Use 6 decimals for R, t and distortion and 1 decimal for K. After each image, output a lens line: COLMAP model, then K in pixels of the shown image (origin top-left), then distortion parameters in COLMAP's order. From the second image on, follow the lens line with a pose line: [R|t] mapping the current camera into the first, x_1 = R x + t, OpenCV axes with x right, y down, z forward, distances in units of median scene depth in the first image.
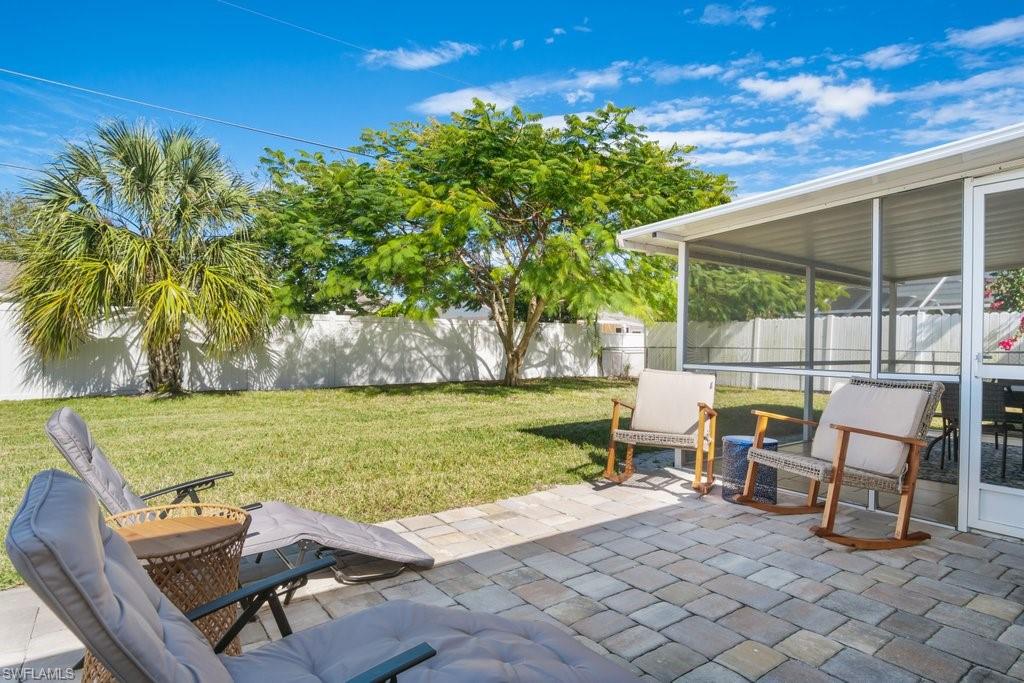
lens RADIAL K [[548.8, 0, 510.9], [0, 548.8, 347.5], [0, 0, 1]] dist [-0.024466, 0.005491]
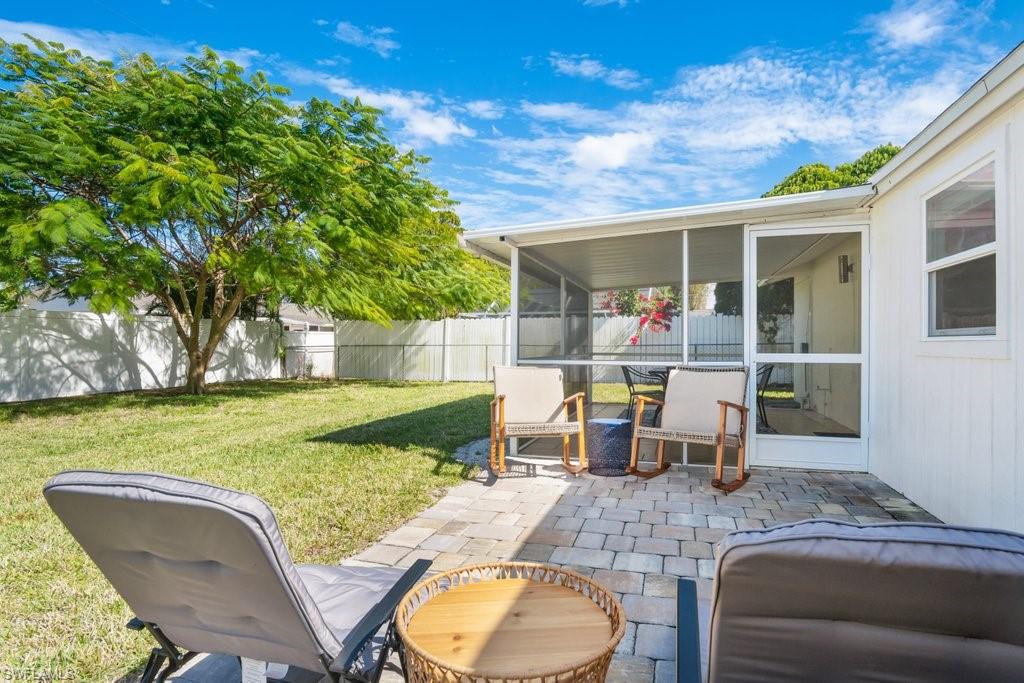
lens RADIAL K [[548.8, 0, 501.8], [0, 548.8, 341.2], [0, 0, 1]] dist [-0.024466, 0.005491]
pose [[0.803091, -0.009810, 0.595775, -0.148348], [0.014787, 0.999885, -0.003467, -0.001454], [-0.595673, 0.011594, 0.803144, 0.058731]]
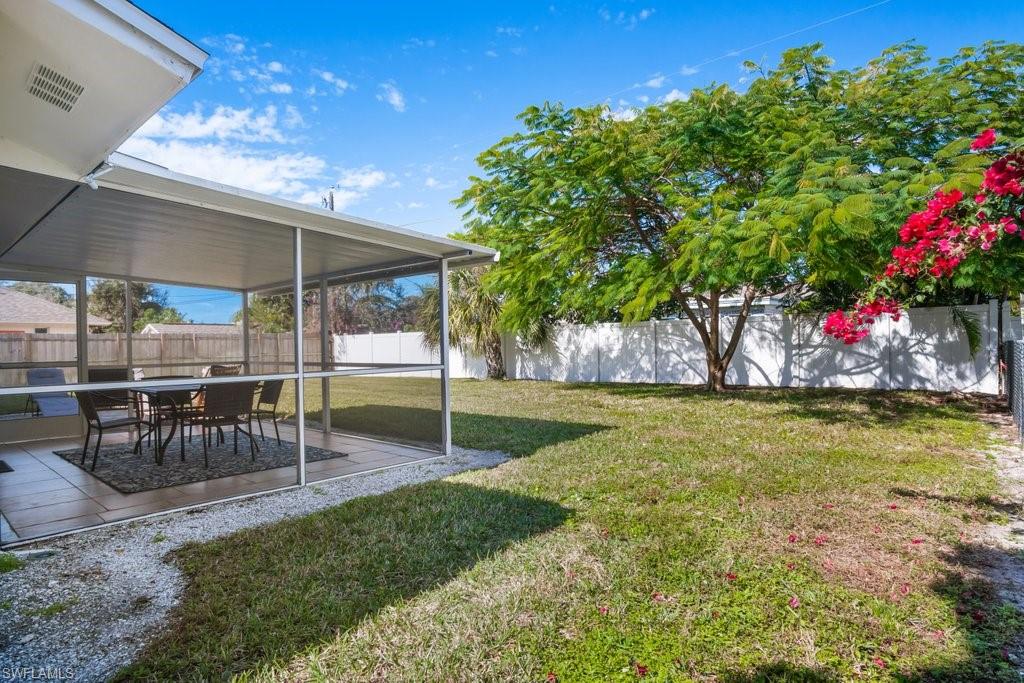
lens RADIAL K [[548.8, 0, 497.6], [0, 548.8, 352.9], [0, 0, 1]] dist [-0.024466, 0.005491]
pose [[0.225640, -0.006130, -0.974191, 0.899322], [0.010348, 0.999939, -0.003895, 0.005208], [0.974156, -0.009202, 0.225690, 0.582331]]
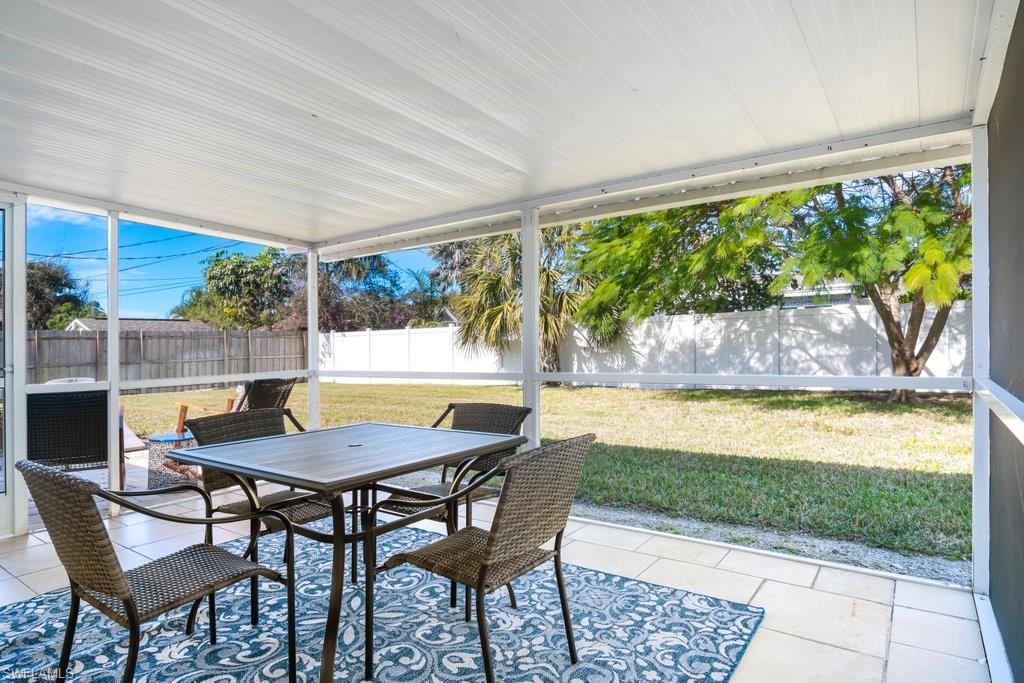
lens RADIAL K [[548.8, 0, 507.6], [0, 548.8, 344.5], [0, 0, 1]] dist [-0.024466, 0.005491]
pose [[0.348756, -0.021069, -0.936977, 0.537675], [0.023486, 0.999630, -0.013736, -0.000408], [0.936919, -0.017215, 0.349122, 0.400681]]
